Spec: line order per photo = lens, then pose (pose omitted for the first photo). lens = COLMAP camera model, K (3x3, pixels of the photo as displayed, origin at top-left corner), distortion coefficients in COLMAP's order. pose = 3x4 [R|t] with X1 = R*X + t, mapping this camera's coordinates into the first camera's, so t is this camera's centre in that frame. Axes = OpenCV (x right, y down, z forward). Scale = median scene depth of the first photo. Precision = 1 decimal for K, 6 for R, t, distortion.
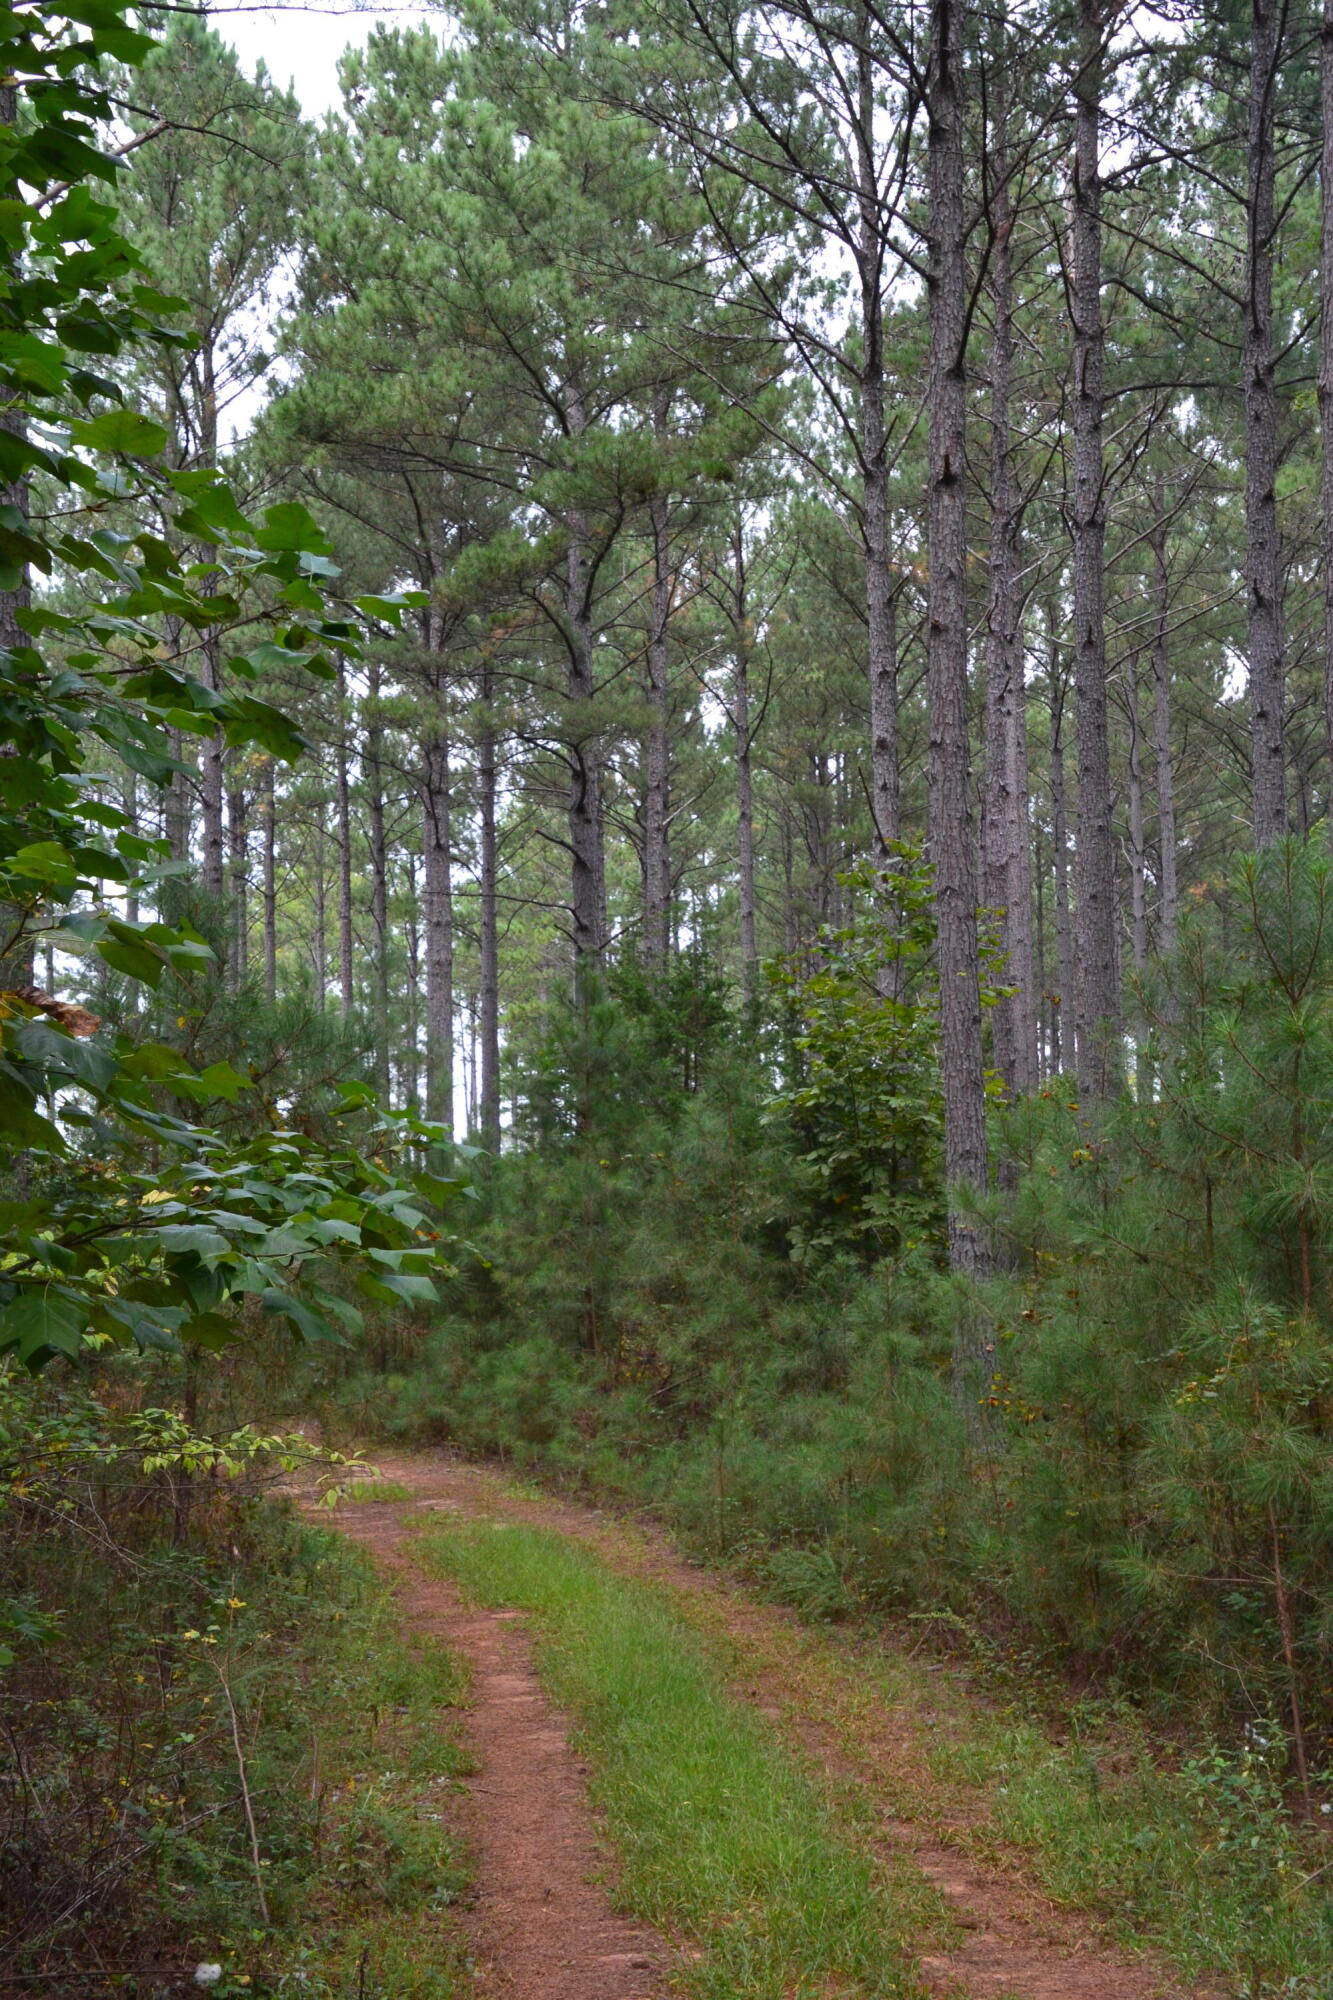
lens RADIAL K [[2882.6, 0, 665.9], [0, 2882.6, 1001.7], [0, 0, 1]] dist [0.214957, 0.014659]
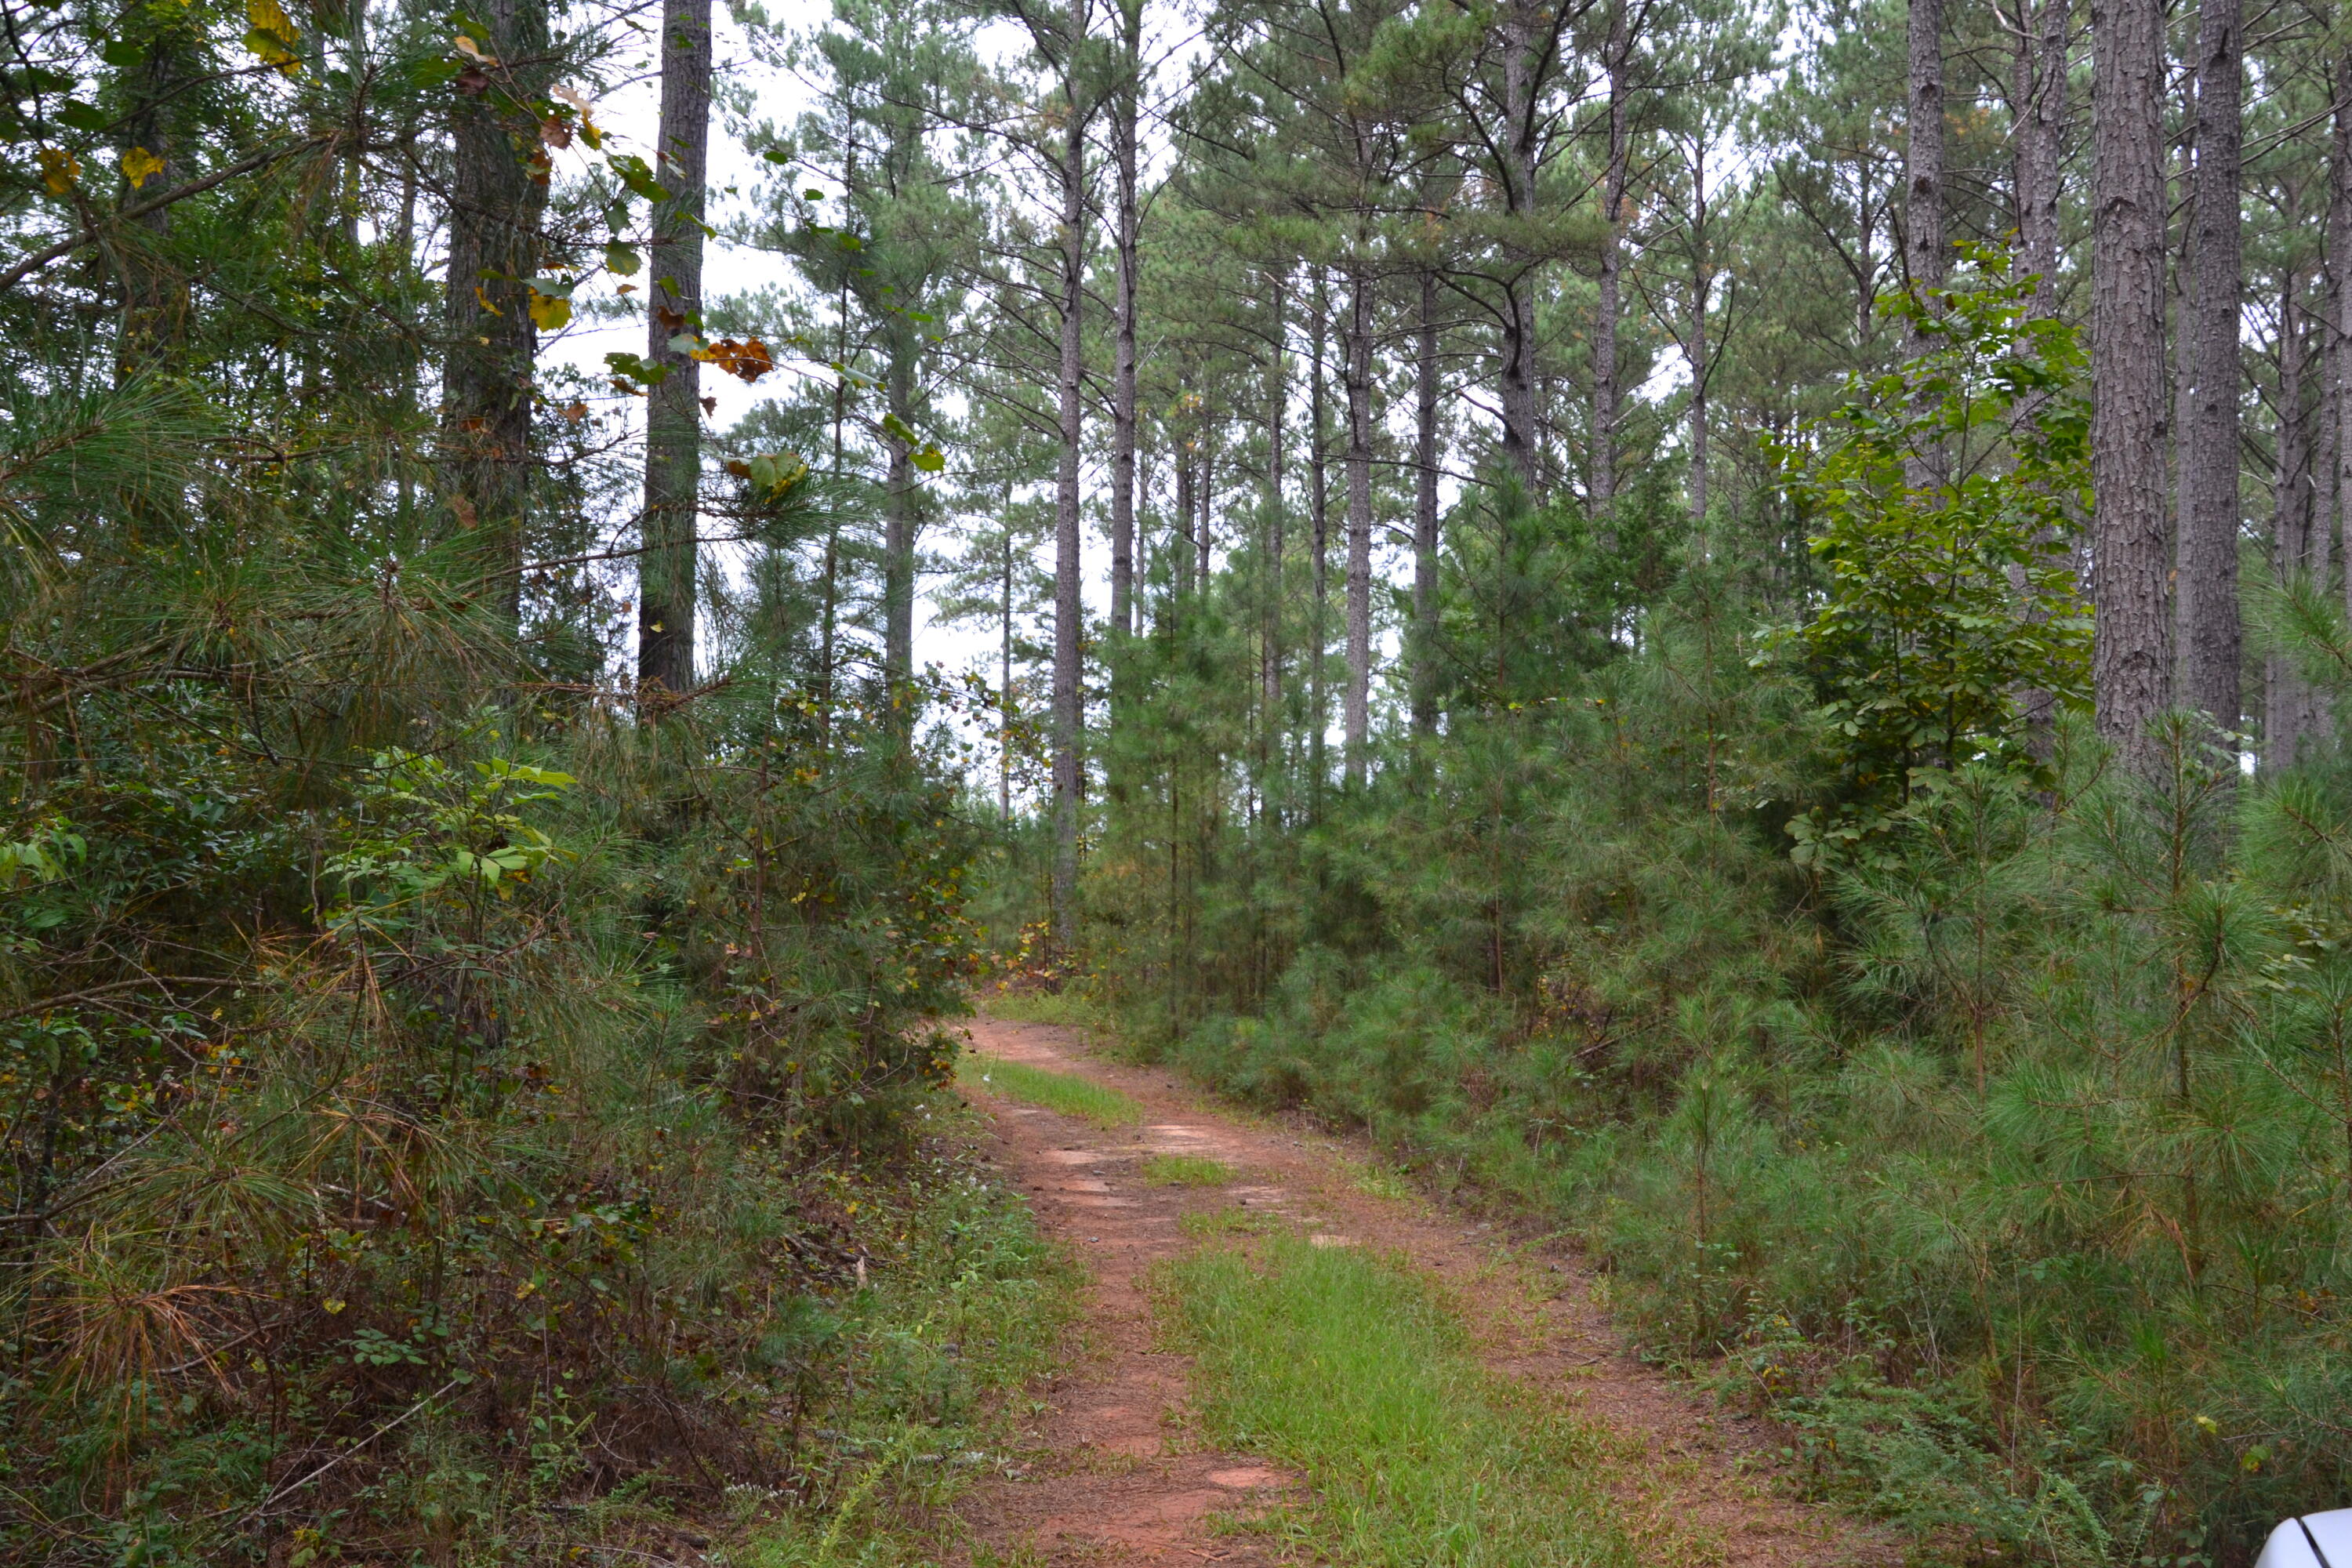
lens RADIAL K [[2337.2, 0, 1169.1], [0, 2337.2, 821.9], [0, 0, 1]] dist [-0.043830, 0.245109]
pose [[0.982717, 0.025432, -0.183362, 0.000034], [-0.019636, 0.999251, 0.033356, 0.065061], [0.184073, -0.029179, 0.982479, 0.443503]]
